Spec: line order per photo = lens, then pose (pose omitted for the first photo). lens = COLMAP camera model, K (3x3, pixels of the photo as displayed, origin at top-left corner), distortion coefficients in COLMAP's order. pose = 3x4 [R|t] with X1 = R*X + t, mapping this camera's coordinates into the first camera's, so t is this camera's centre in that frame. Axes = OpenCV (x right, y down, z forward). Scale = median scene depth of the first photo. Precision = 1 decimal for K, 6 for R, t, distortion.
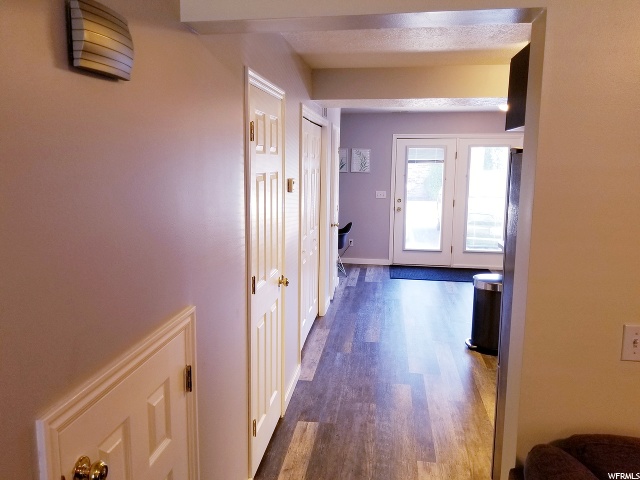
lens RADIAL K [[502.0, 0, 308.1], [0, 502.0, 232.4], [0, 0, 1]] dist [0.083816, -0.170507]
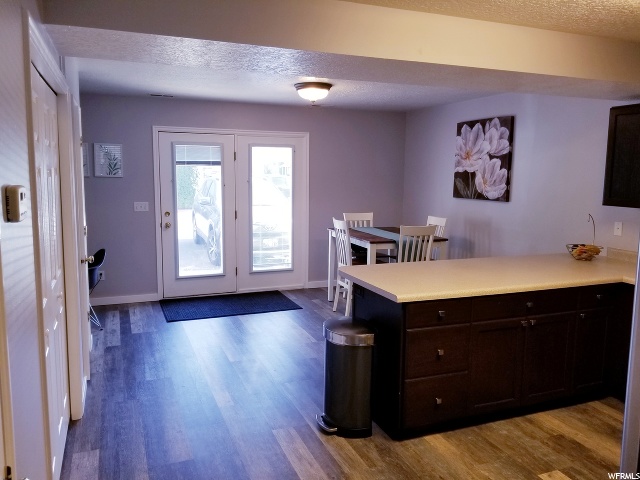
lens RADIAL K [[502.0, 0, 308.1], [0, 502.0, 232.4], [0, 0, 1]] dist [0.083816, -0.170507]
pose [[0.865943, -0.060011, 0.496529, -0.014168], [0.066417, 0.997781, 0.004761, -0.026098], [-0.495712, 0.028855, 0.868007, 0.245541]]
